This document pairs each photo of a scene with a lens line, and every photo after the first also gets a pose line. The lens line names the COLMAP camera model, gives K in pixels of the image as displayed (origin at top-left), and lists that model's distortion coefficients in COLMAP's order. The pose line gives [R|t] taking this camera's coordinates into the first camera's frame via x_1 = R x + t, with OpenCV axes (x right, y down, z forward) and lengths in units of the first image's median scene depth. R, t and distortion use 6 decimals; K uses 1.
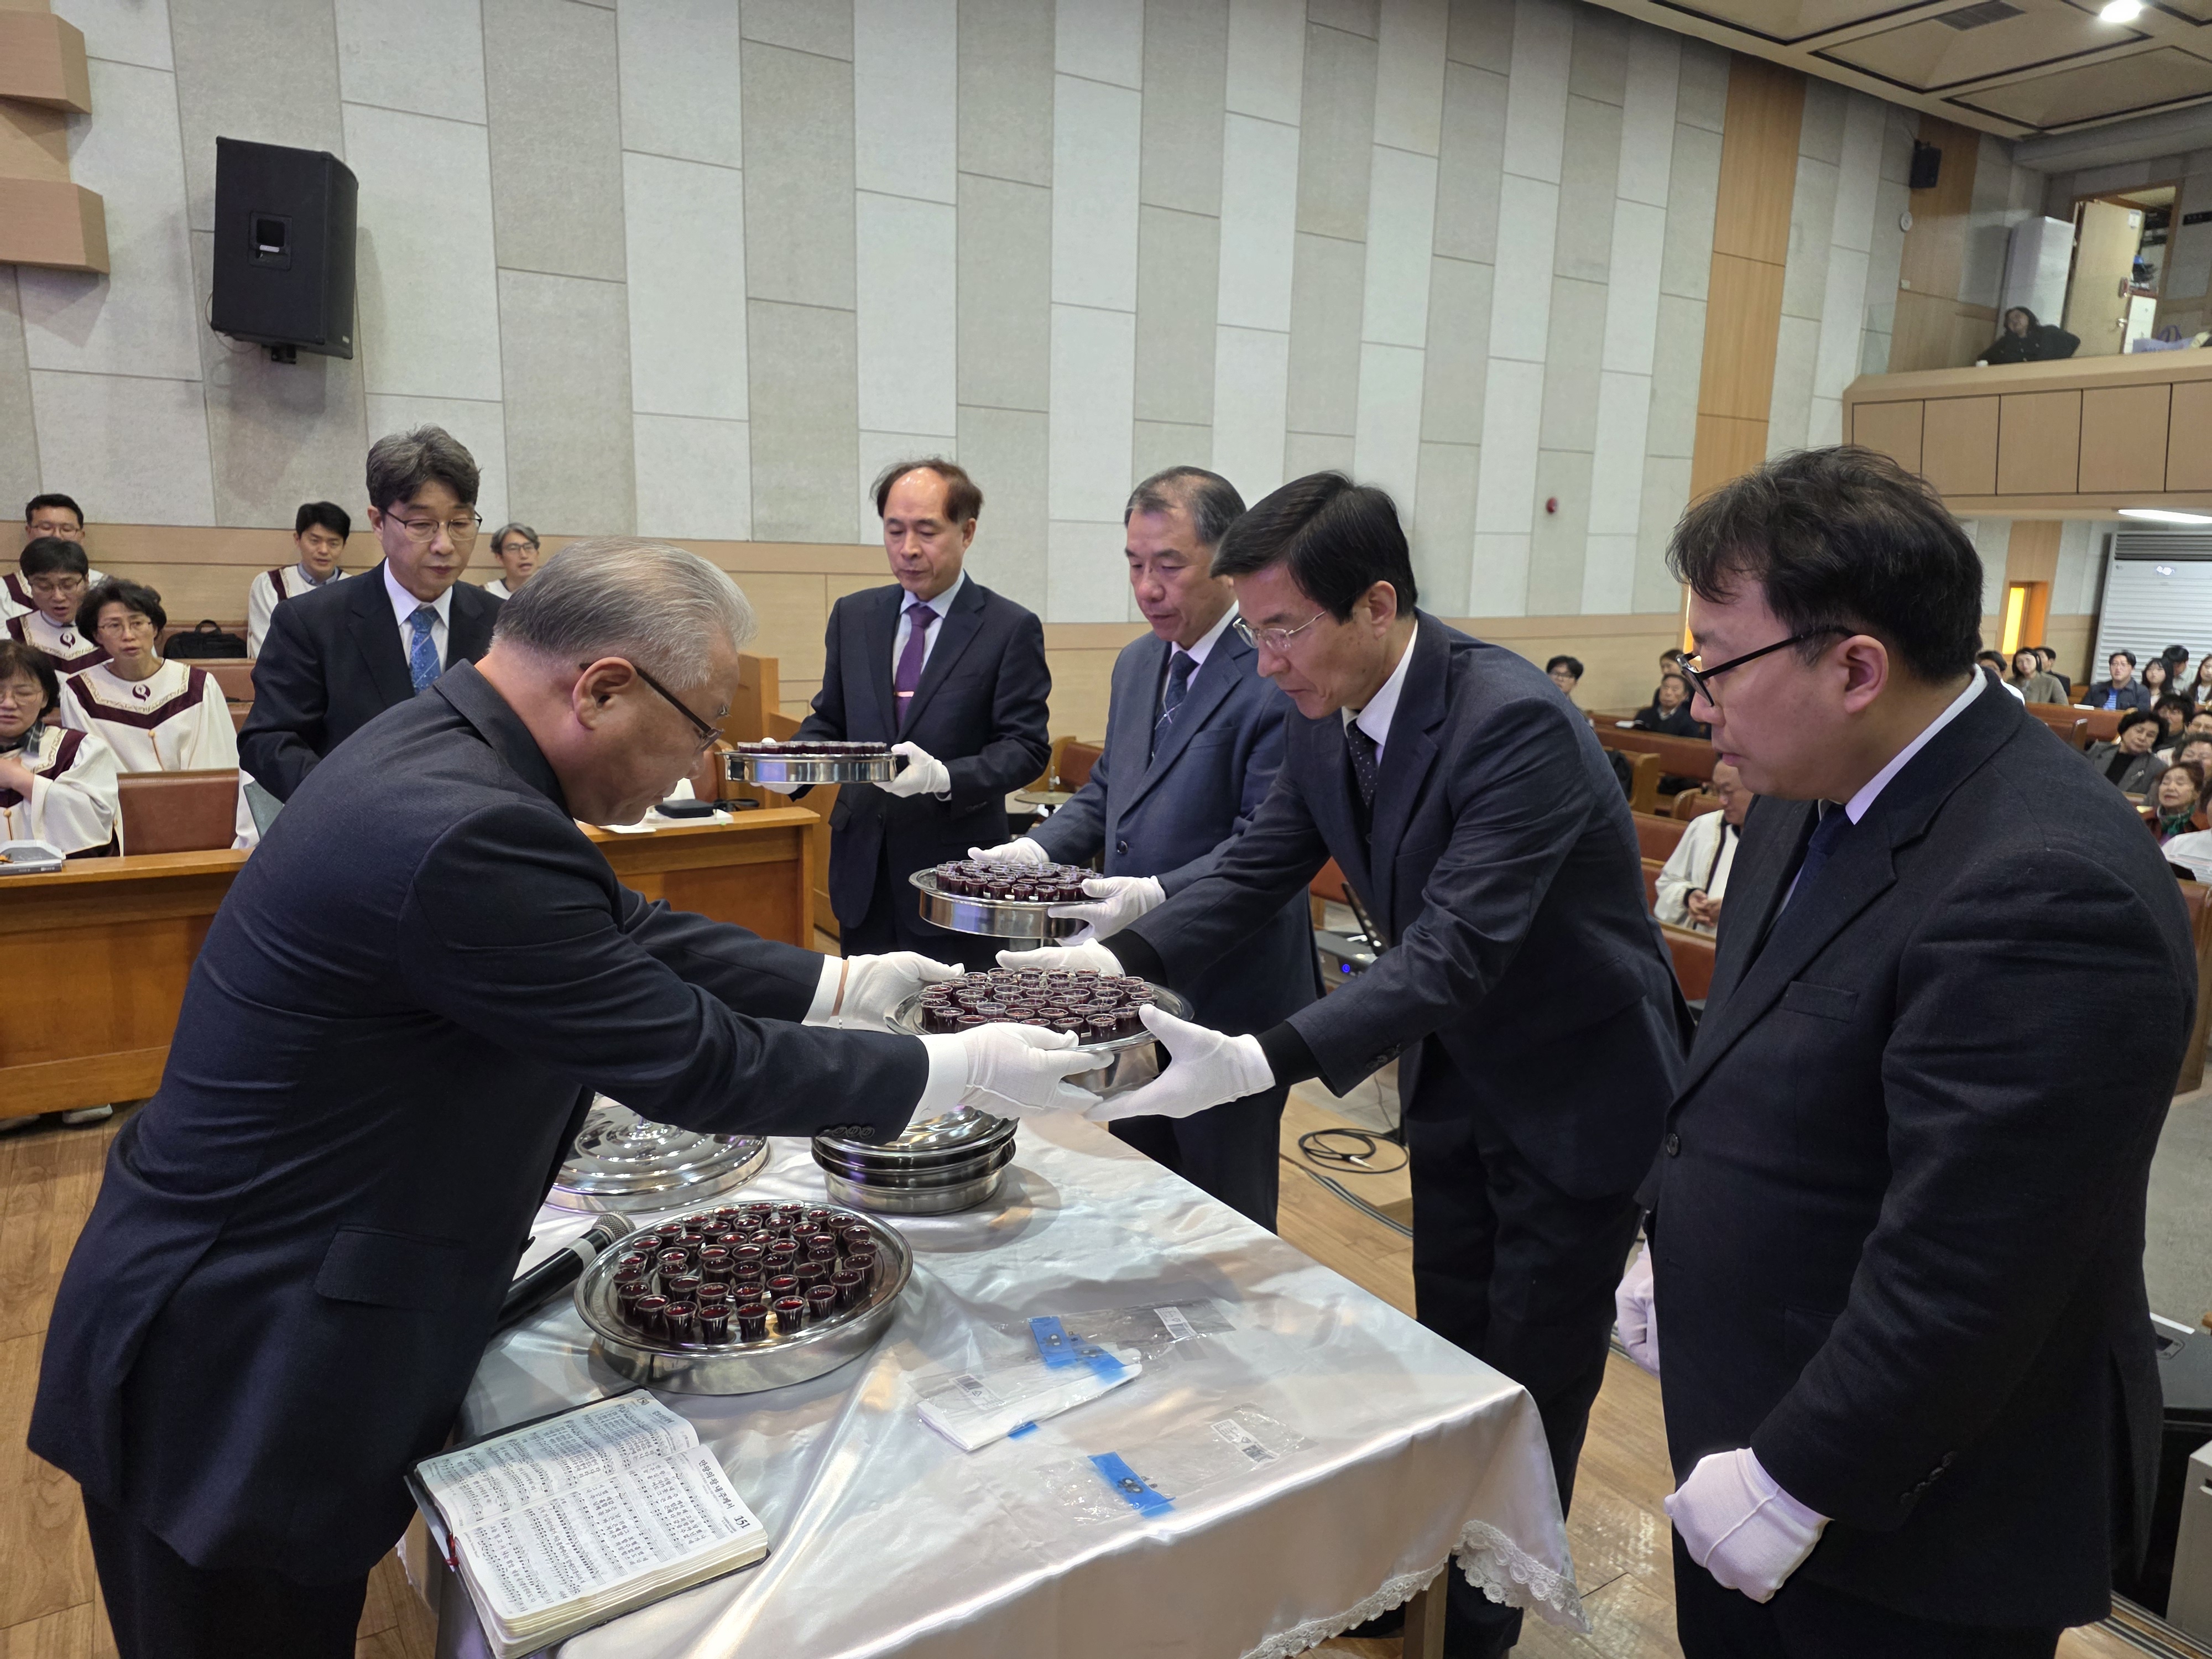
lens RADIAL K [[1481.4, 0, 1102.1], [0, 1481.4, 836.0], [0, 0, 1]] dist [0.018303, -0.006147]
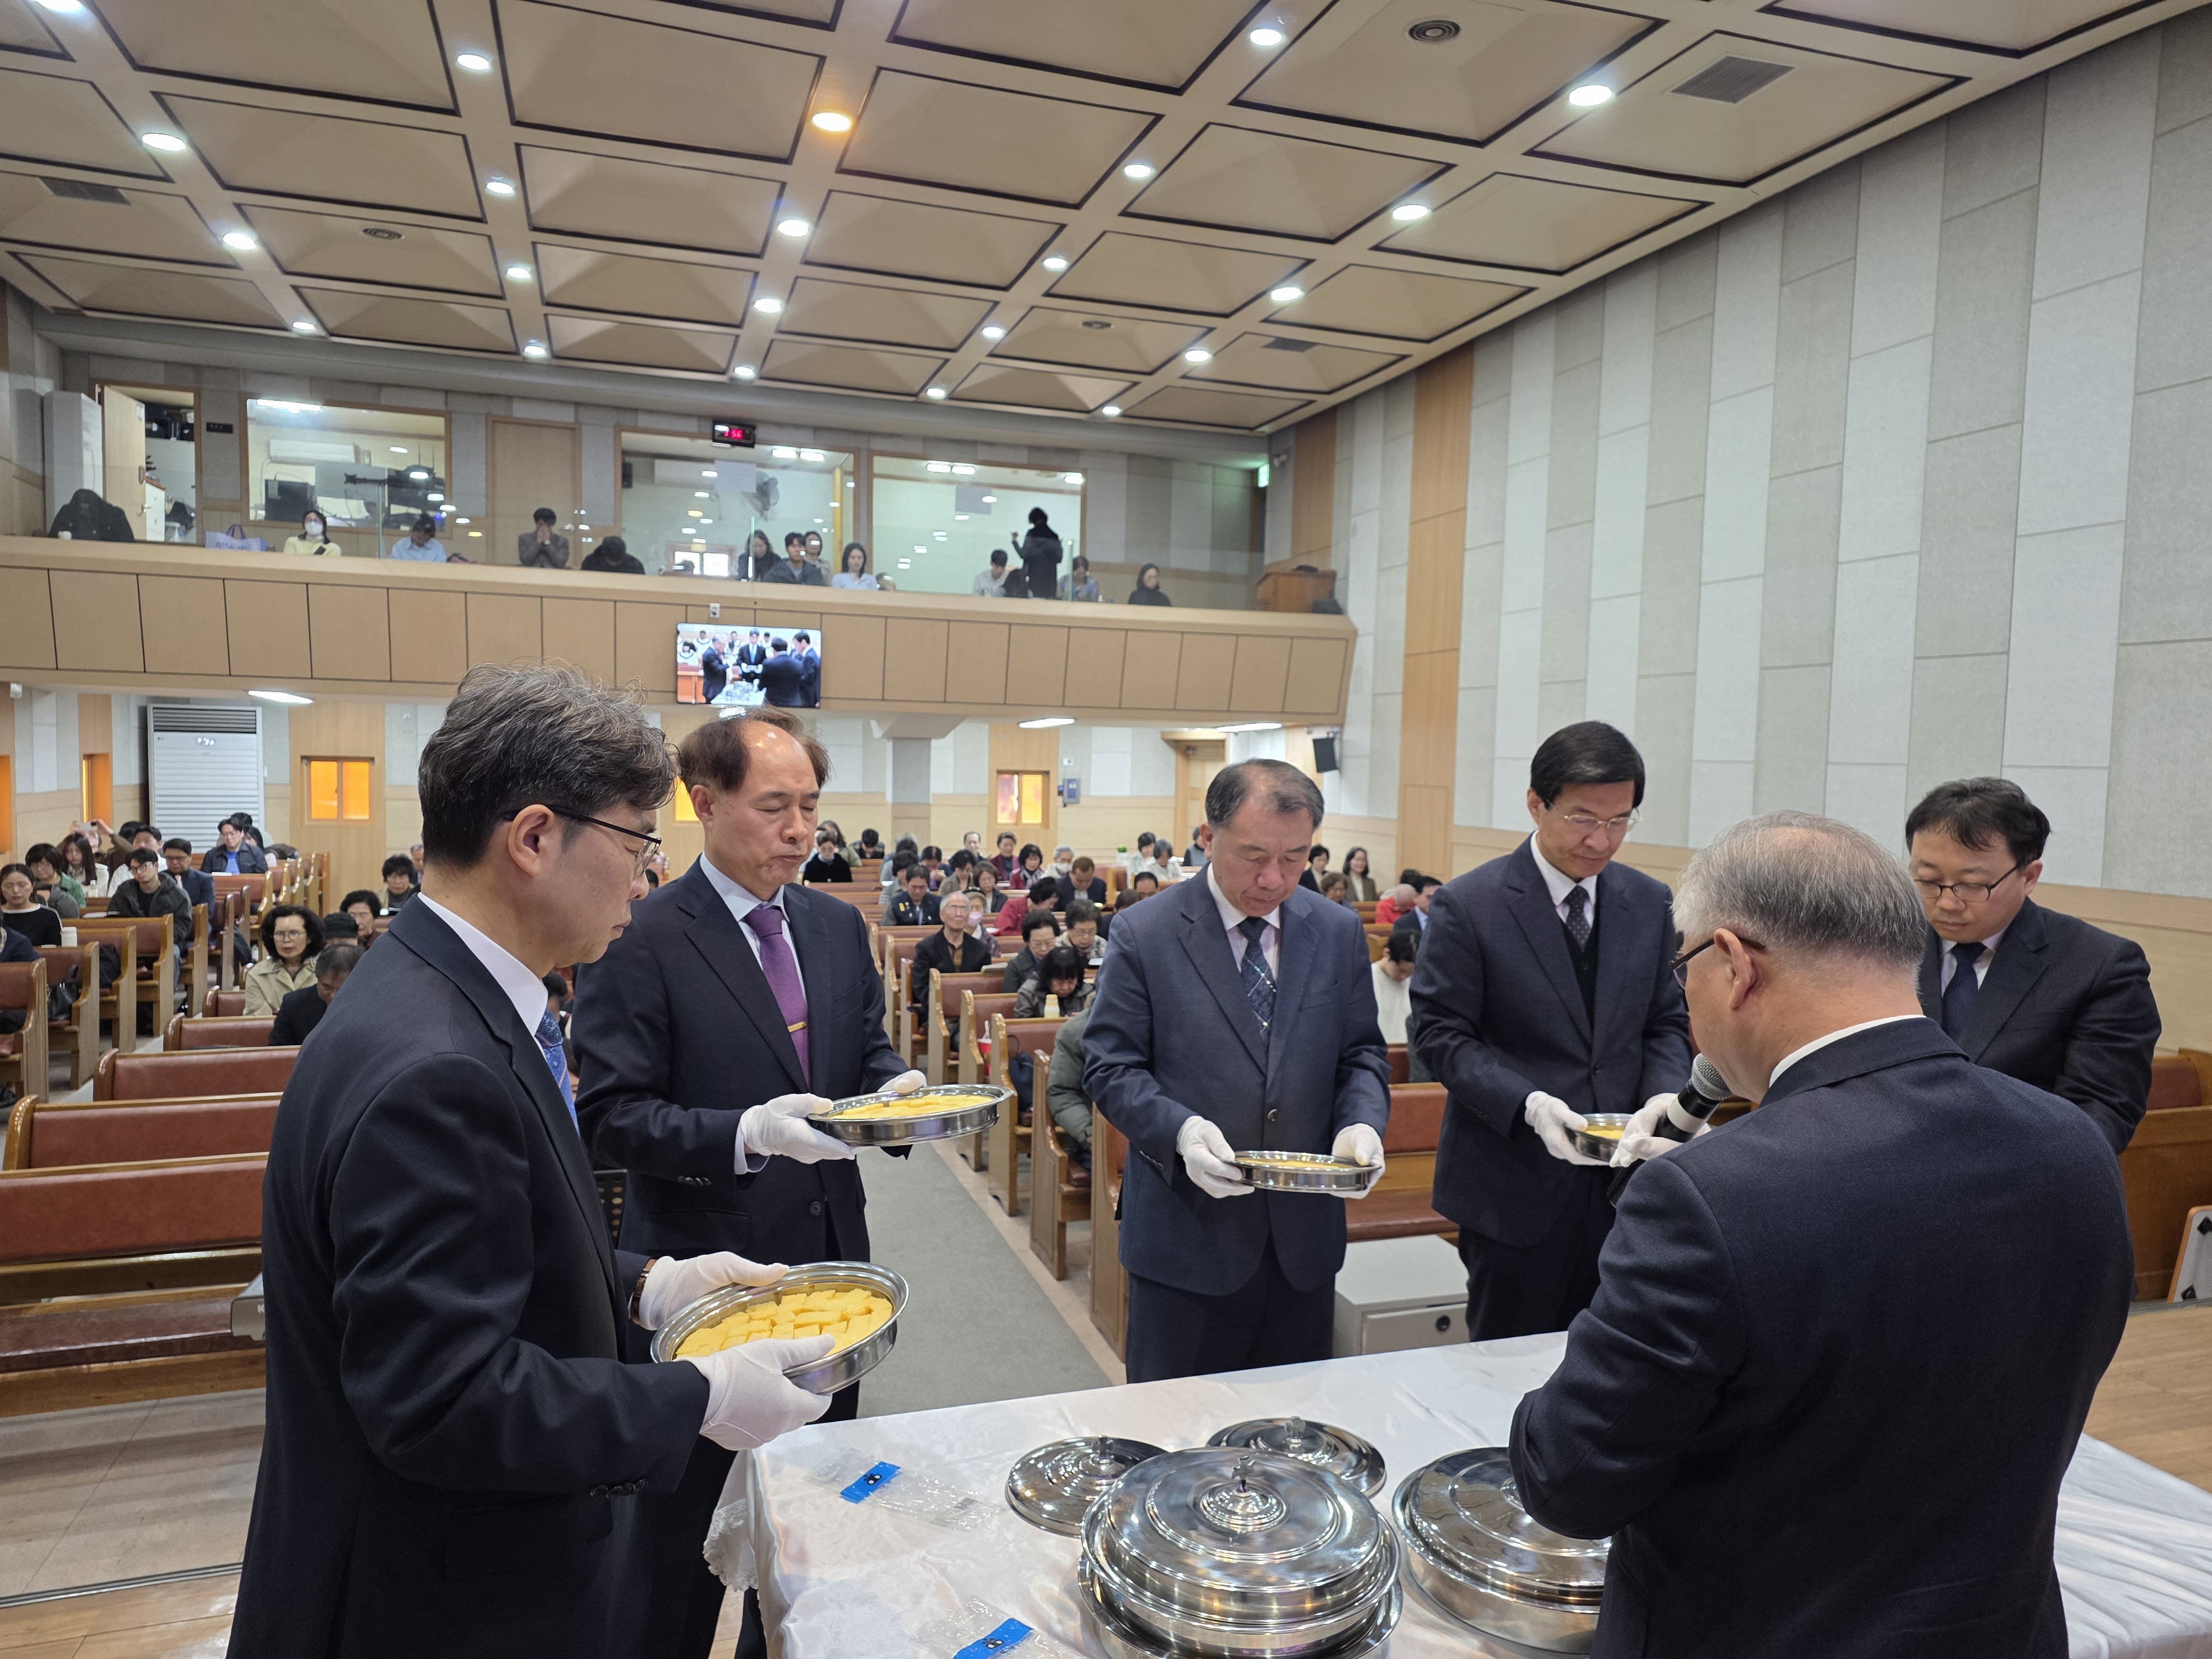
lens RADIAL K [[1481.4, 0, 1113.9], [0, 1481.4, 845.0], [0, 0, 1]] dist [0.018303, -0.006147]
pose [[0.249127, -0.077110, 0.965396, -0.342998], [0.169603, 0.984894, 0.034900, -0.080109], [-0.953504, 0.155040, 0.258442, 0.281871]]
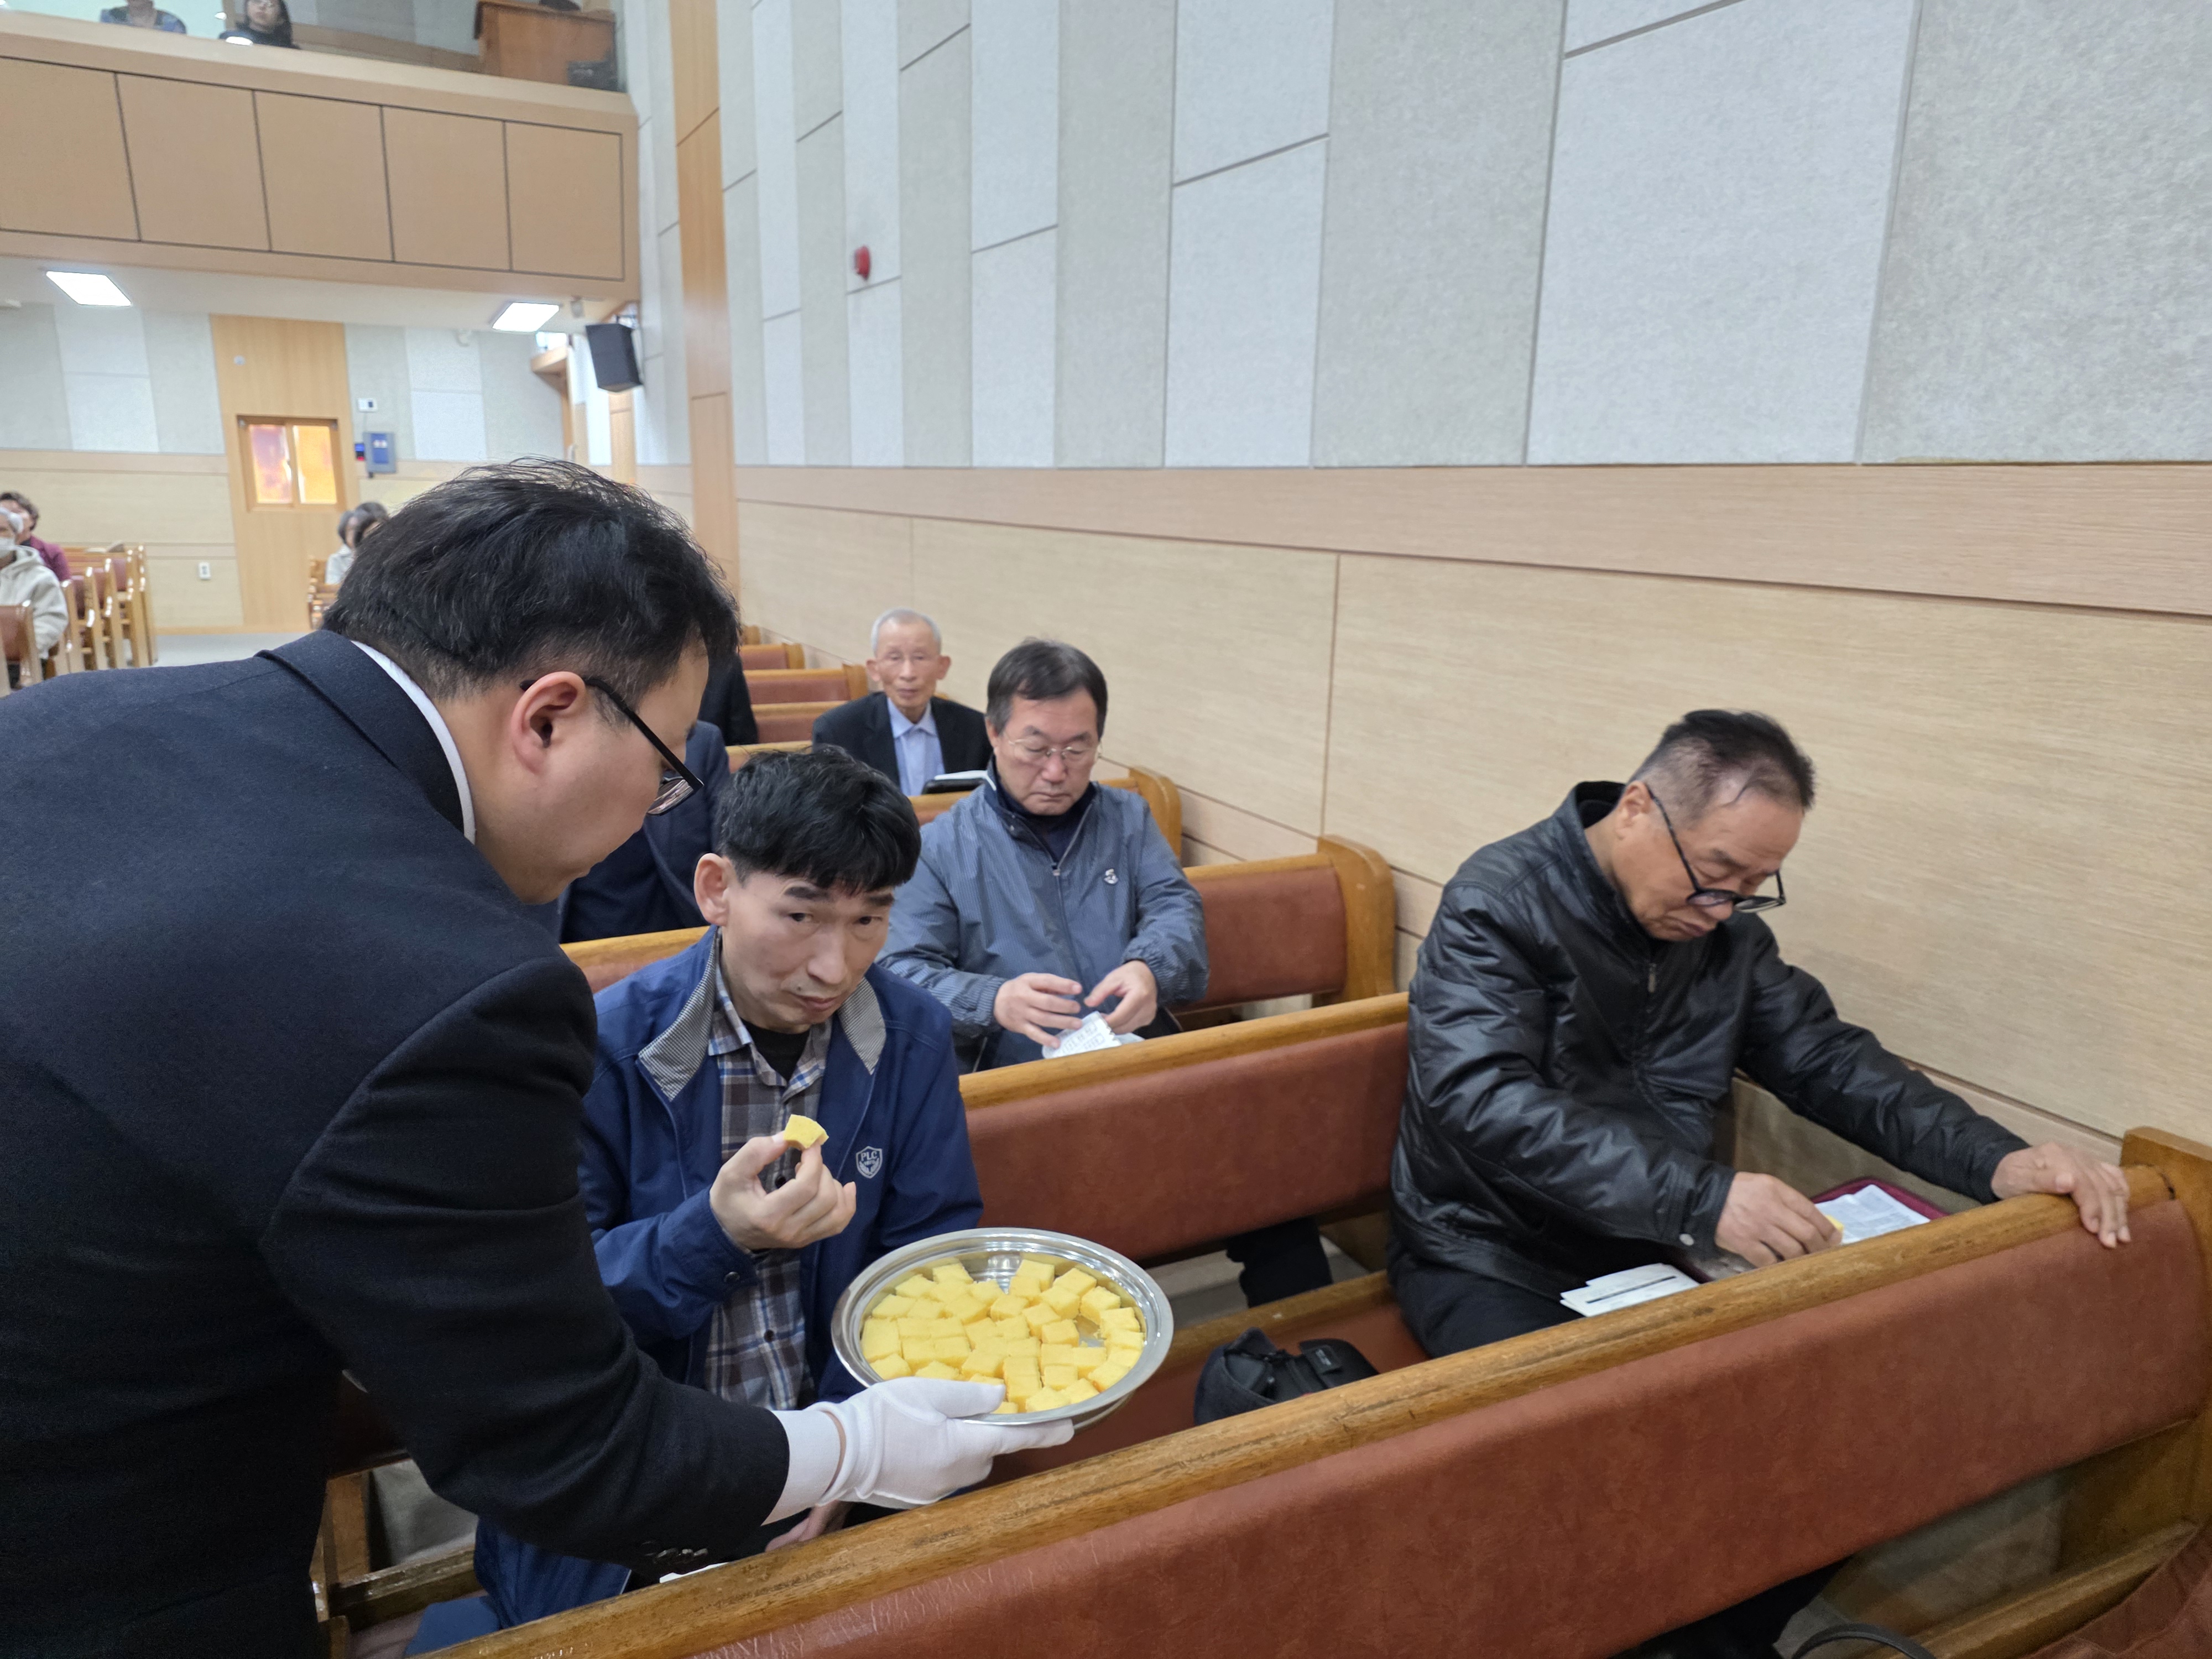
lens RADIAL K [[1481.4, 0, 1106.9], [0, 1481.4, 821.6], [0, 0, 1]] dist [0.018303, -0.006147]
pose [[0.134077, -0.238179, 0.961922, 0.654329], [0.172162, 0.961524, 0.214084, 0.103807], [-0.975901, 0.136903, 0.169923, -0.044049]]
